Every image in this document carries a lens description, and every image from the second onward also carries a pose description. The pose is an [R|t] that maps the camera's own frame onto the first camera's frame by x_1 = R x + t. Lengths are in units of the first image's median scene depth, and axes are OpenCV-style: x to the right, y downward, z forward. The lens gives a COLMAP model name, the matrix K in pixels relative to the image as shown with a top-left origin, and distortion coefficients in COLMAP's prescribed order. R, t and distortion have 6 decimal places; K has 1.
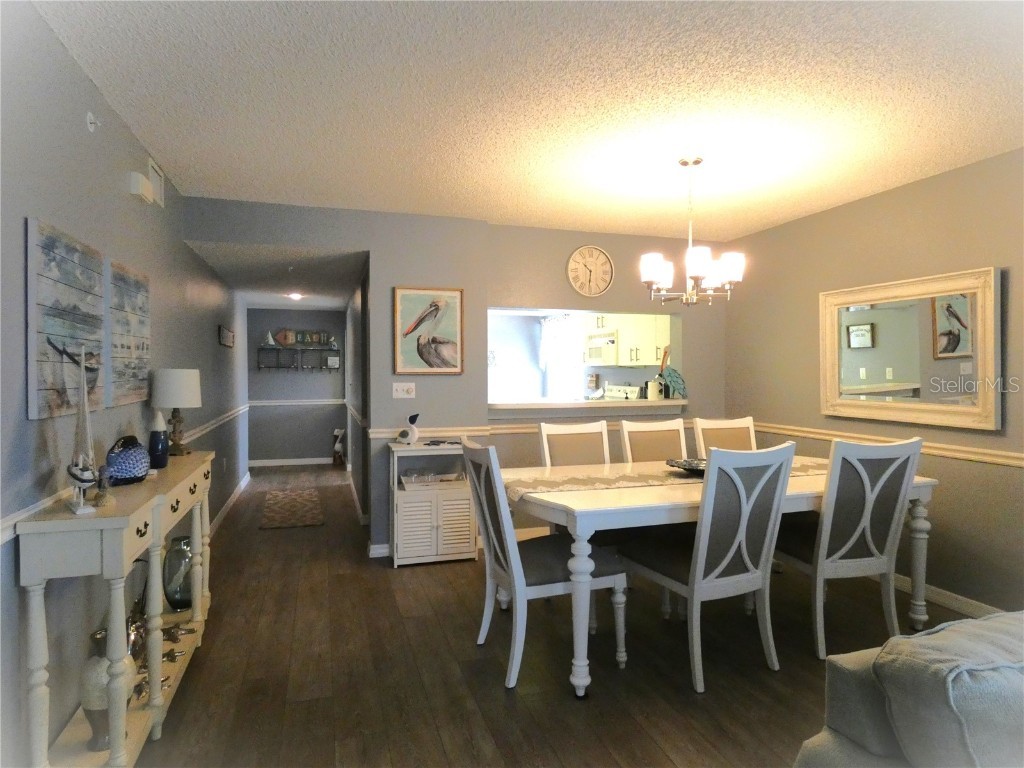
lens RADIAL K [[611.2, 0, 509.9], [0, 611.2, 380.8], [0, 0, 1]] dist [0.001367, -0.003755]
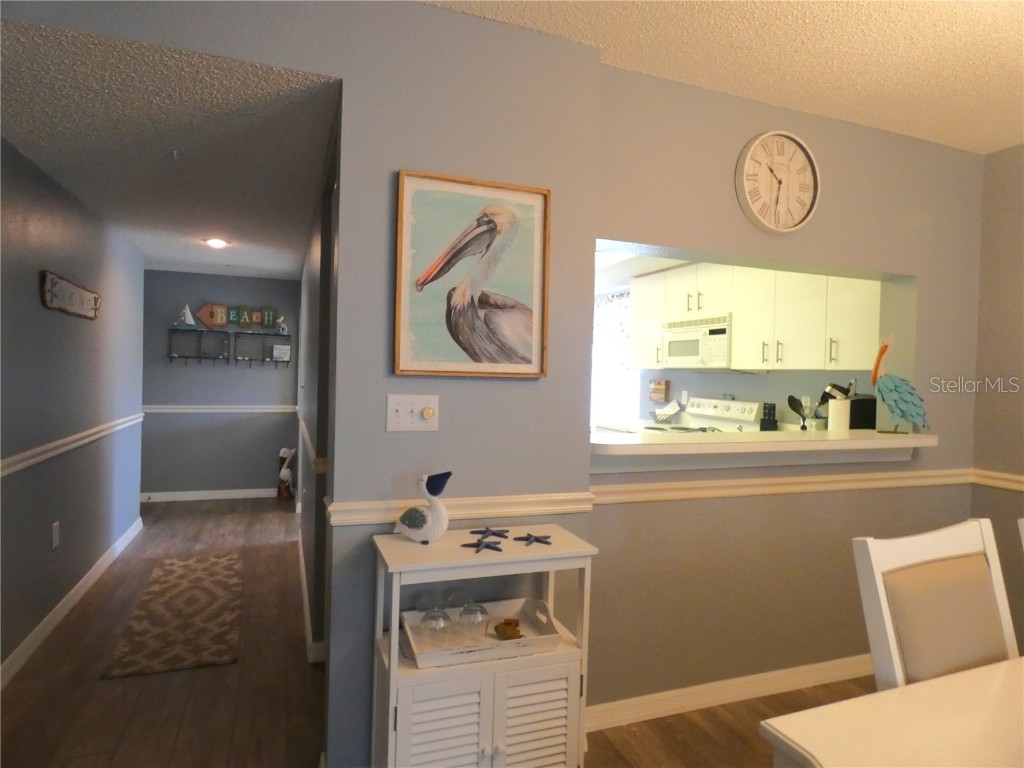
lens RADIAL K [[607.8, 0, 512.5], [0, 607.8, 381.6], [0, 0, 1]] dist [-0.003776, -0.001611]
pose [[0.997739, 0.026342, 0.061837, -0.129631], [-0.026385, 0.999652, -0.000122, -0.008026], [-0.061818, -0.001510, 0.998086, 0.561135]]
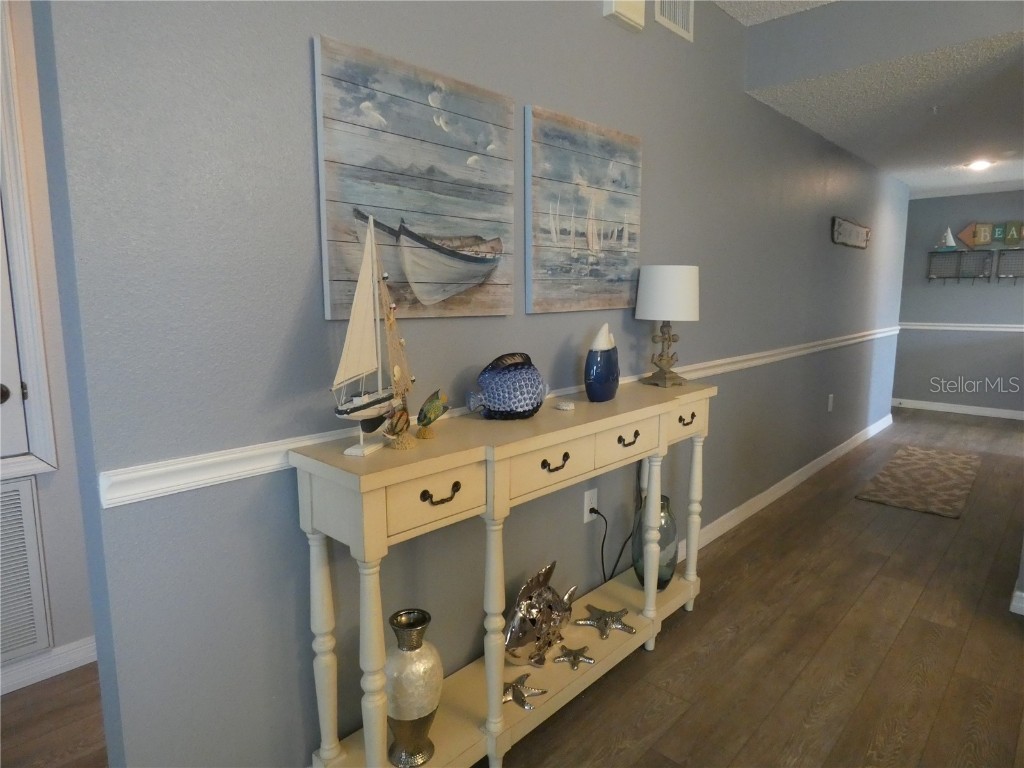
lens RADIAL K [[611.2, 0, 509.9], [0, 611.2, 380.8], [0, 0, 1]] dist [0.001367, -0.003755]
pose [[0.491471, 0.122986, -0.862166, -0.002737], [-0.010956, 0.990773, 0.135086, 0.013781], [0.870825, -0.056945, 0.488284, 0.341450]]
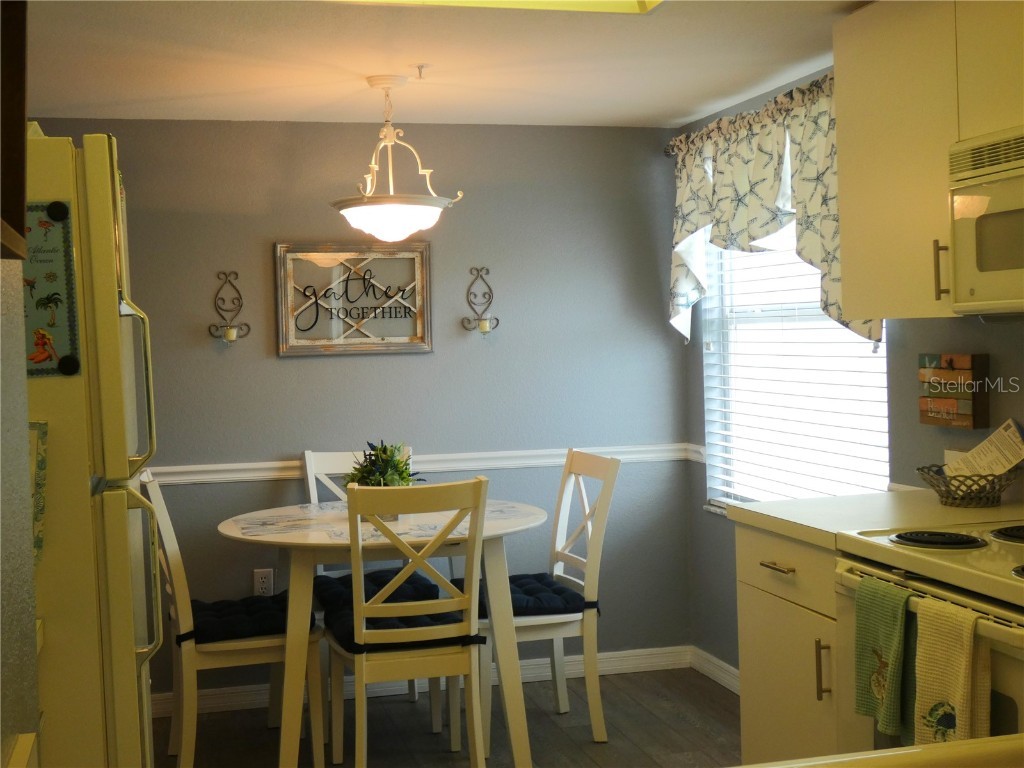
lens RADIAL K [[1294.0, 0, 510.2], [0, 1294.0, 376.2], [0, 0, 1]] dist [0.037149, -0.023587]
pose [[0.998840, -0.027165, -0.039752, 0.007078], [0.027765, 0.999507, 0.014632, -0.024389], [0.039335, -0.015718, 0.999102, 0.974781]]
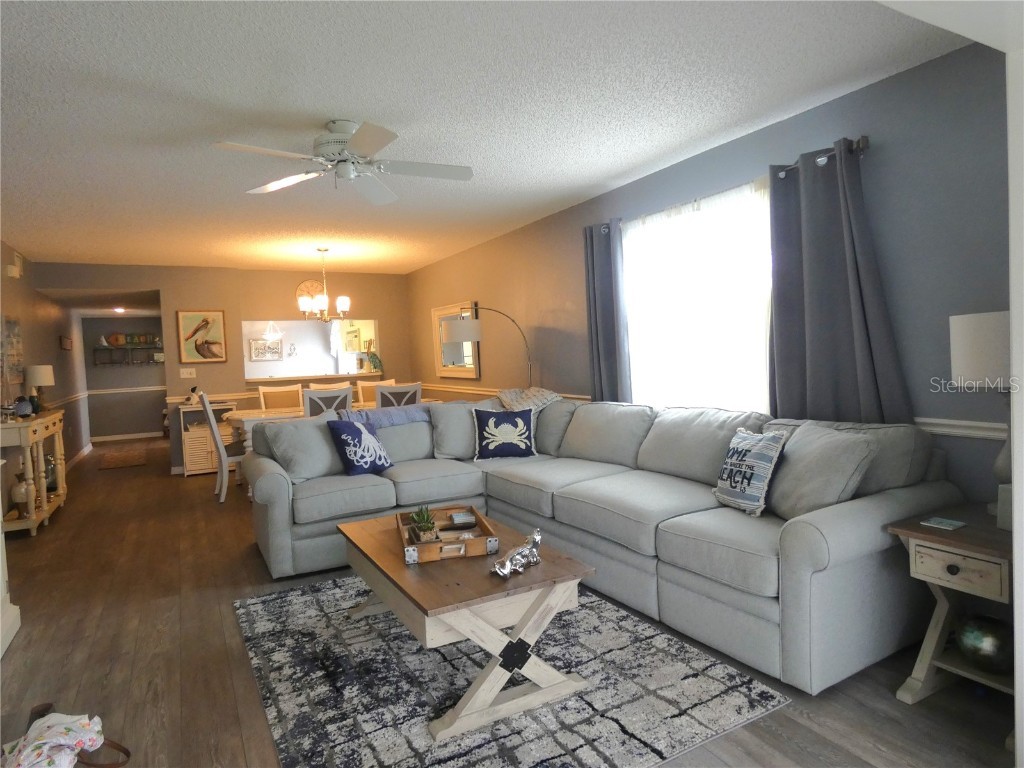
lens RADIAL K [[609.7, 0, 510.3], [0, 609.7, 383.6], [0, 0, 1]] dist [-0.006849, -0.002954]
pose [[0.979448, -0.049347, 0.195569, 0.354280], [0.043470, 0.998468, 0.034232, 0.024942], [-0.196958, -0.025027, 0.980092, -0.779007]]
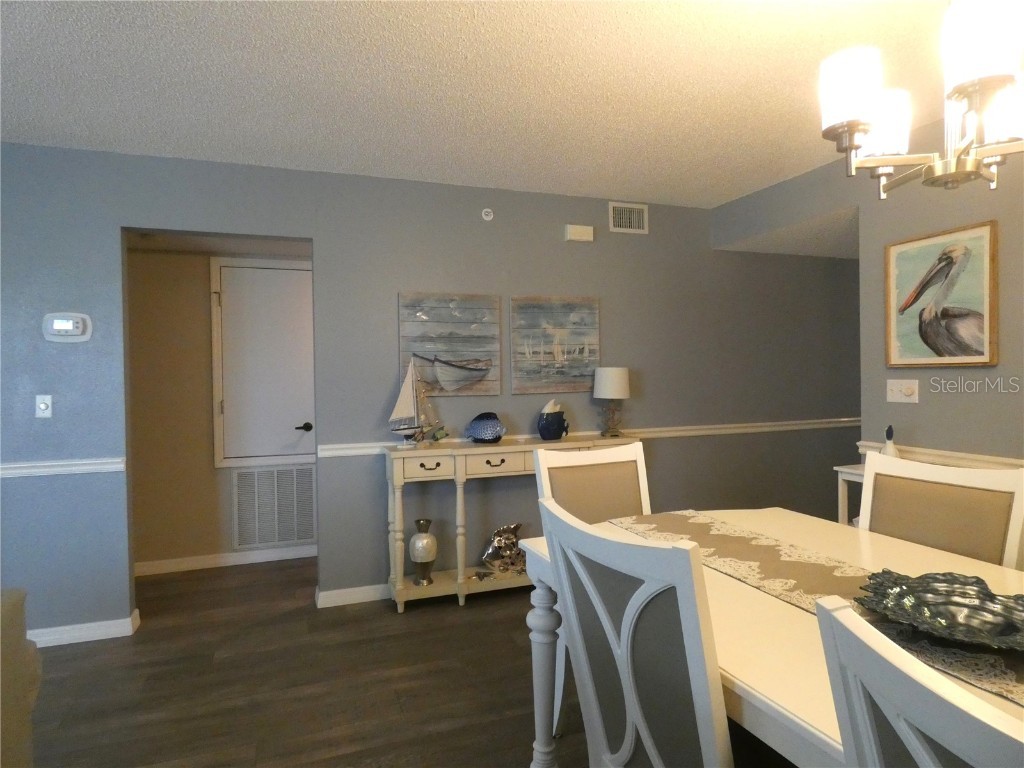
lens RADIAL K [[609.7, 0, 510.3], [0, 609.7, 383.6], [0, 0, 1]] dist [-0.006849, -0.002954]
pose [[0.050952, 0.012067, -0.998628, 0.486460], [-0.001184, 0.999927, 0.012023, -0.000447], [0.998700, 0.000570, 0.050963, 0.518343]]
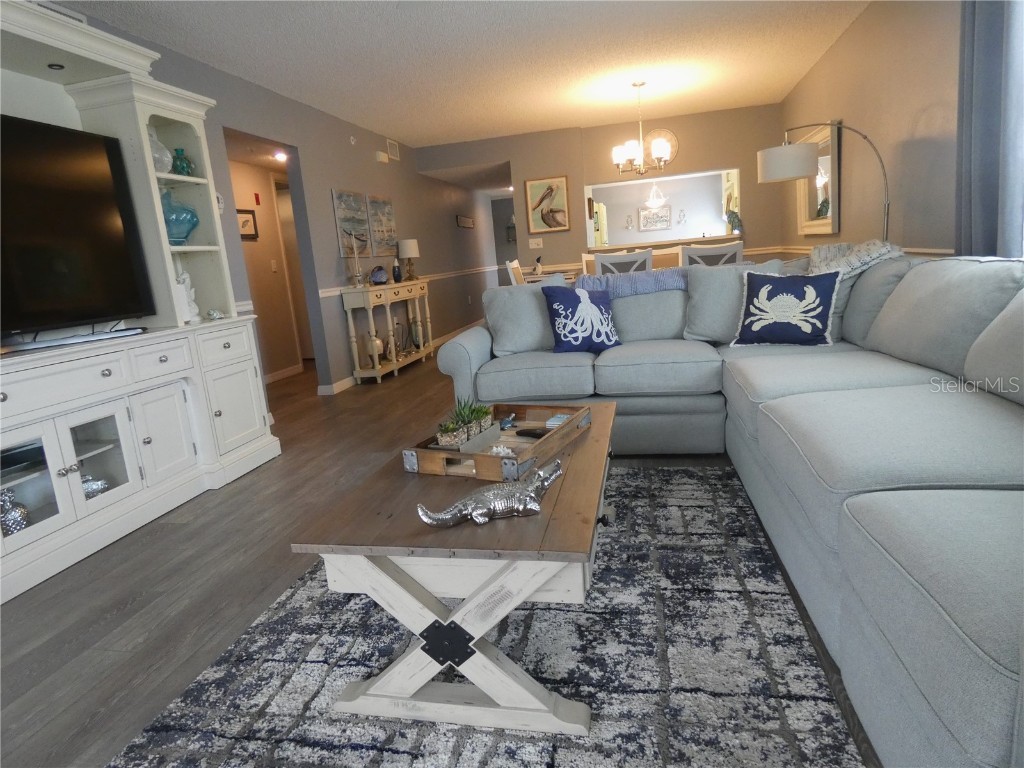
lens RADIAL K [[611.2, 0, 509.9], [0, 611.2, 380.8], [0, 0, 1]] dist [0.001367, -0.003755]
pose [[0.862372, 0.026230, -0.505594, 0.624014], [0.077612, 0.980003, 0.183222, 0.072084], [0.500290, -0.197246, 0.843092, -0.530579]]
